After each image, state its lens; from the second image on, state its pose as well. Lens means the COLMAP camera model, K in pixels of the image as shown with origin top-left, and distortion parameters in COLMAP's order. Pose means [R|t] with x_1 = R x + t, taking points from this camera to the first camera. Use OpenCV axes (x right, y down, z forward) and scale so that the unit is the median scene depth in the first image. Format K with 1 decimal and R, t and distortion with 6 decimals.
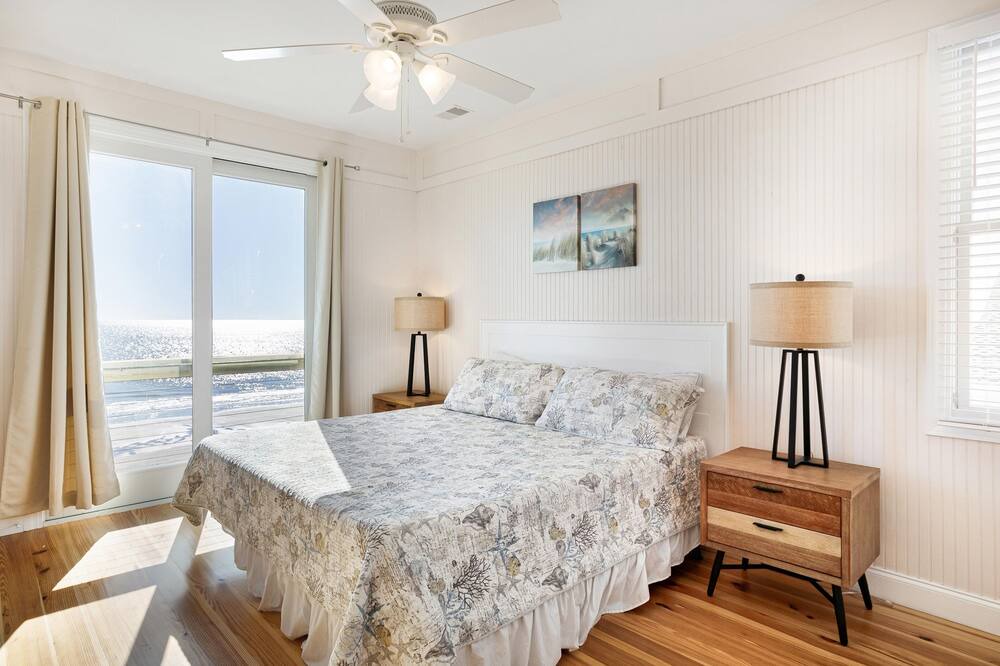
lens RADIAL K [[559.0, 0, 500.4], [0, 559.0, 324.8], [0, 0, 1]] dist [-0.006055, -0.000610]
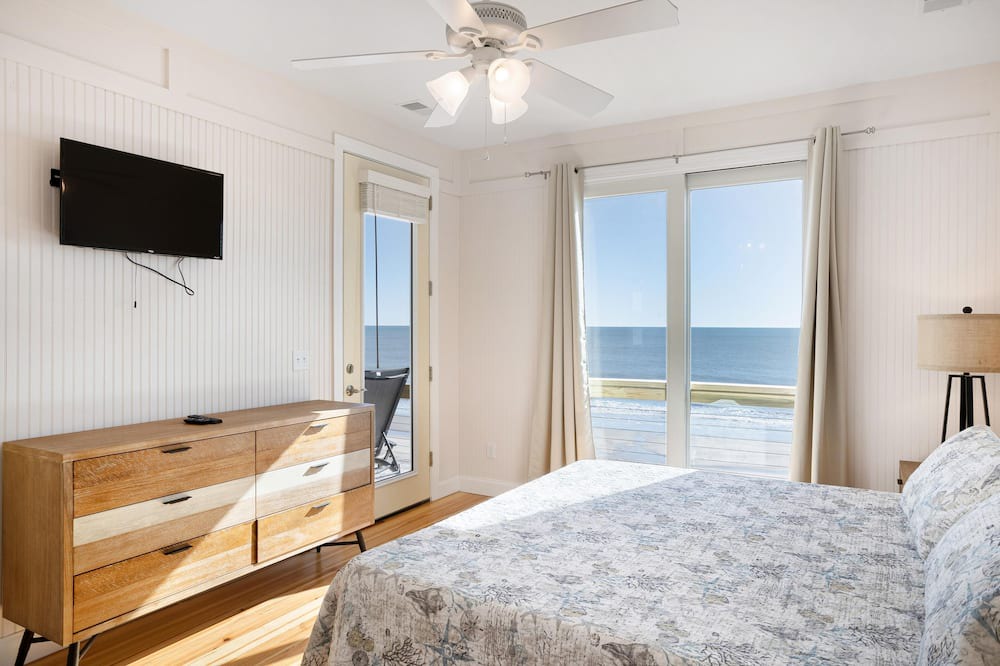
lens RADIAL K [[635.8, 0, 500.5], [0, 635.8, 330.2], [0, 0, 1]] dist [-0.000683, -0.000120]
pose [[0.282318, 0.005745, -0.959304, 0.847914], [-0.016899, 0.999857, 0.001014, -0.058805], [0.959172, 0.015925, 0.282375, 0.780092]]
